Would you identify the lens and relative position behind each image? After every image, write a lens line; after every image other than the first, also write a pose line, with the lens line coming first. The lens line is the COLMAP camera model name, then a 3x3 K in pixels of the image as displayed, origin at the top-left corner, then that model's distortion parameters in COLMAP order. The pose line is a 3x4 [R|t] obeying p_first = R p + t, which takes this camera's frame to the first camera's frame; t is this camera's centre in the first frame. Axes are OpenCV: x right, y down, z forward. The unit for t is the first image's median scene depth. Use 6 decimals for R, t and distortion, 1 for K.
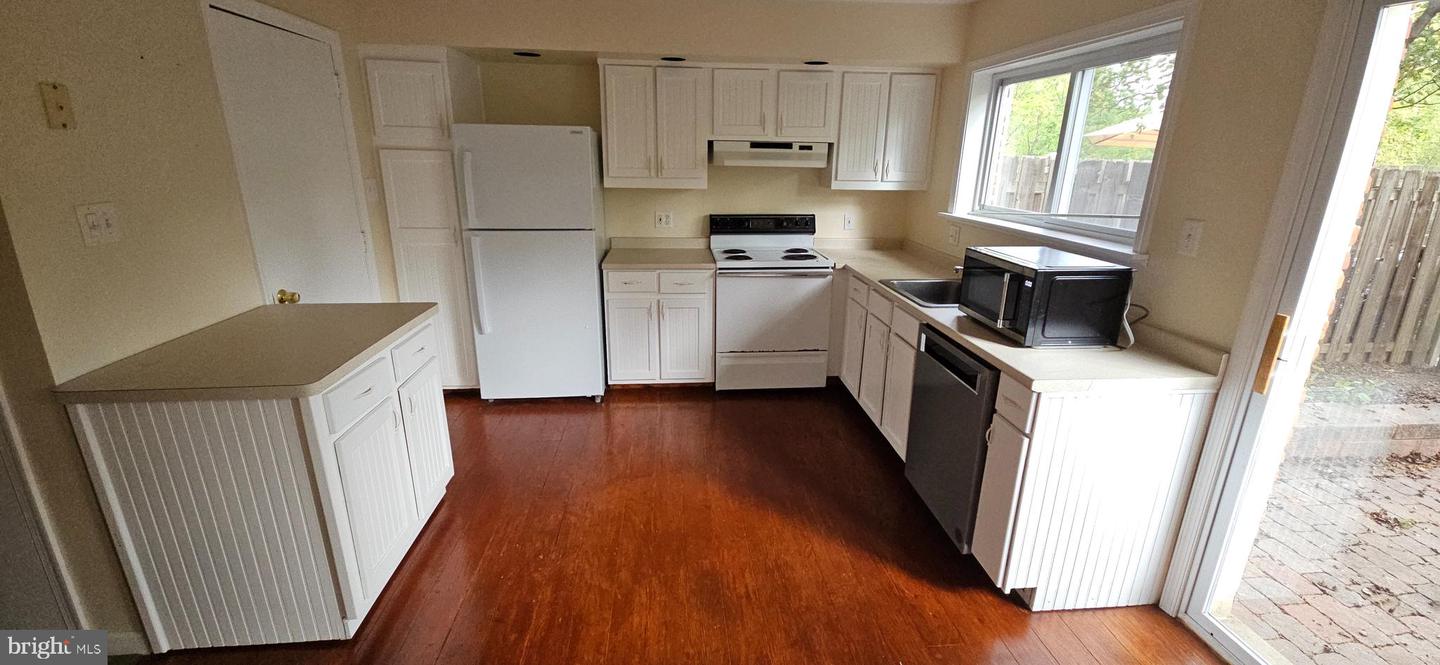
lens RADIAL K [[582.3, 0, 722.0], [0, 582.3, 332.2], [0, 0, 1]] dist [0.007437, -0.003350]
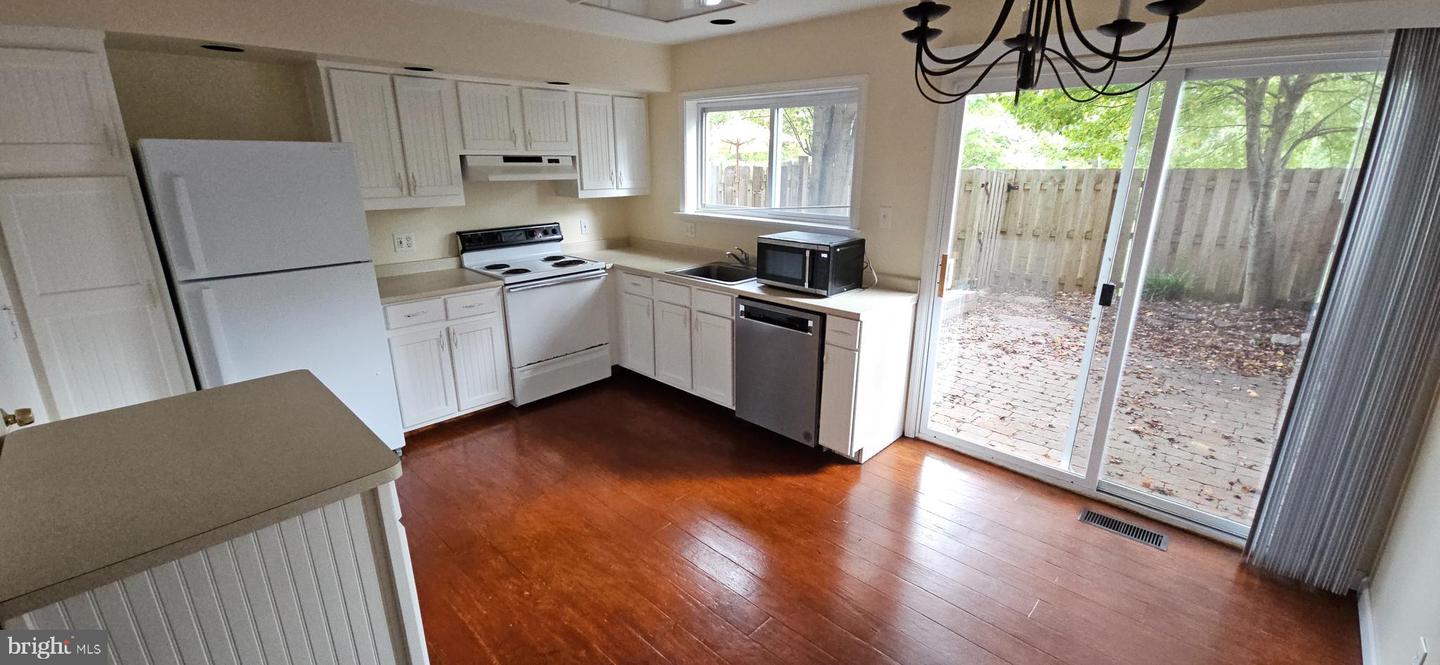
lens RADIAL K [[582.3, 0, 719.3], [0, 582.3, 332.1], [0, 0, 1]] dist [0.007437, -0.003350]
pose [[0.751351, -0.200926, 0.628570, -0.370524], [0.199645, 0.977093, 0.073691, -0.030516], [-0.628978, 0.070123, 0.774254, 0.008380]]
